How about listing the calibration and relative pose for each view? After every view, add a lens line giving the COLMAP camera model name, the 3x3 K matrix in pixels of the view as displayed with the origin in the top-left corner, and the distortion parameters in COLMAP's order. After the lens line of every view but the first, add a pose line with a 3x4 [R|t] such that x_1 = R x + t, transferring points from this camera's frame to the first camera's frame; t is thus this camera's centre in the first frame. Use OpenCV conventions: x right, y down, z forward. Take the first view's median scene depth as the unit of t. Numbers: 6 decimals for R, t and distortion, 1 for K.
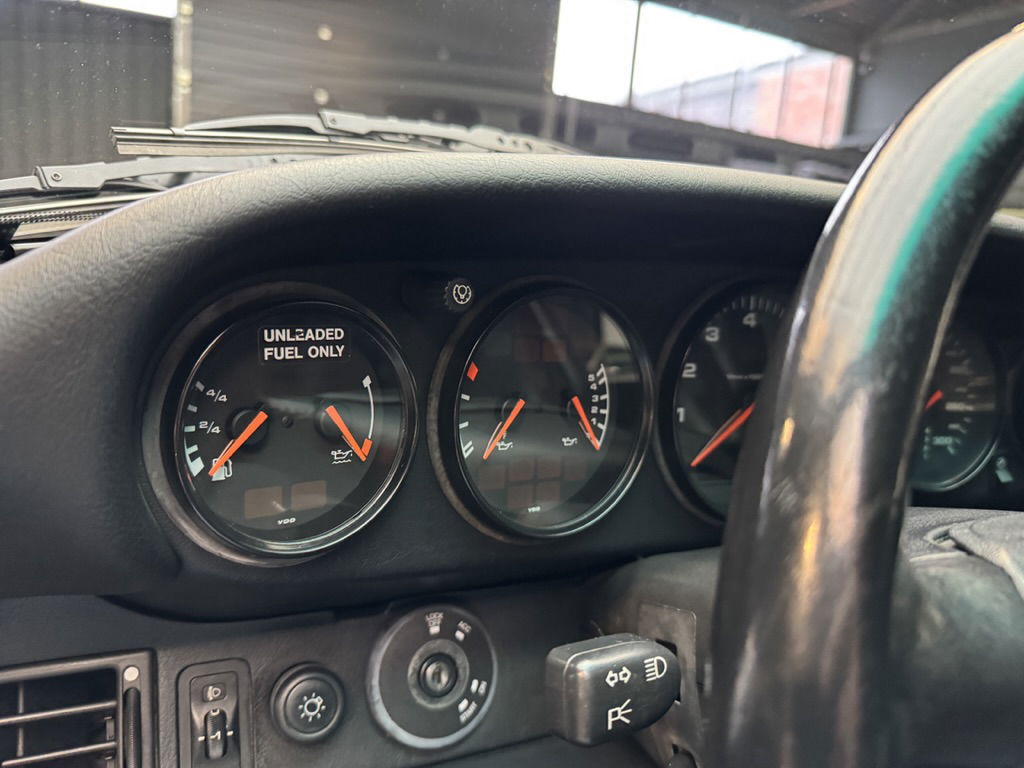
lens RADIAL K [[710.9, 0, 512.0], [0, 710.9, 384.0], [0, 0, 1]] dist [0.010424, -0.042272]
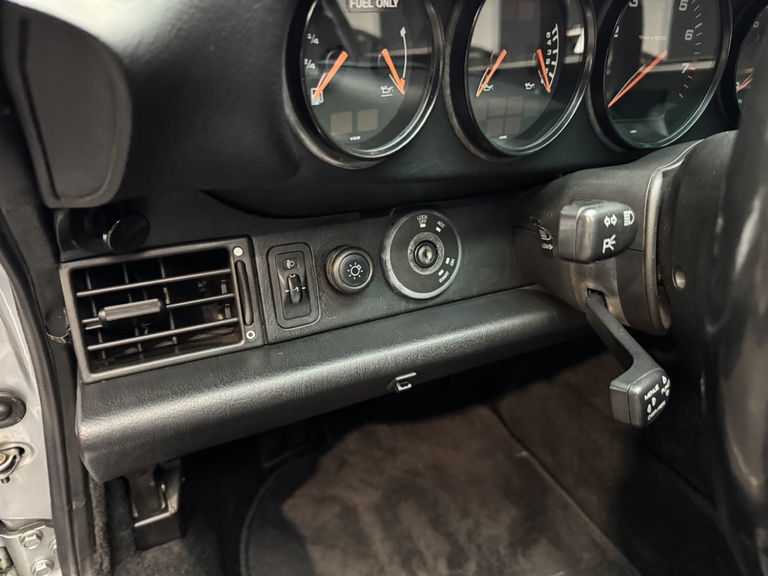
lens RADIAL K [[533.2, 0, 384.0], [0, 533.2, 288.0], [0, 0, 1]] dist [0.010424, -0.042272]
pose [[0.999707, -0.021099, 0.011866, -0.218119], [0.015397, 0.932492, 0.360862, 0.068636], [-0.018679, -0.360574, 0.932544, -0.086365]]
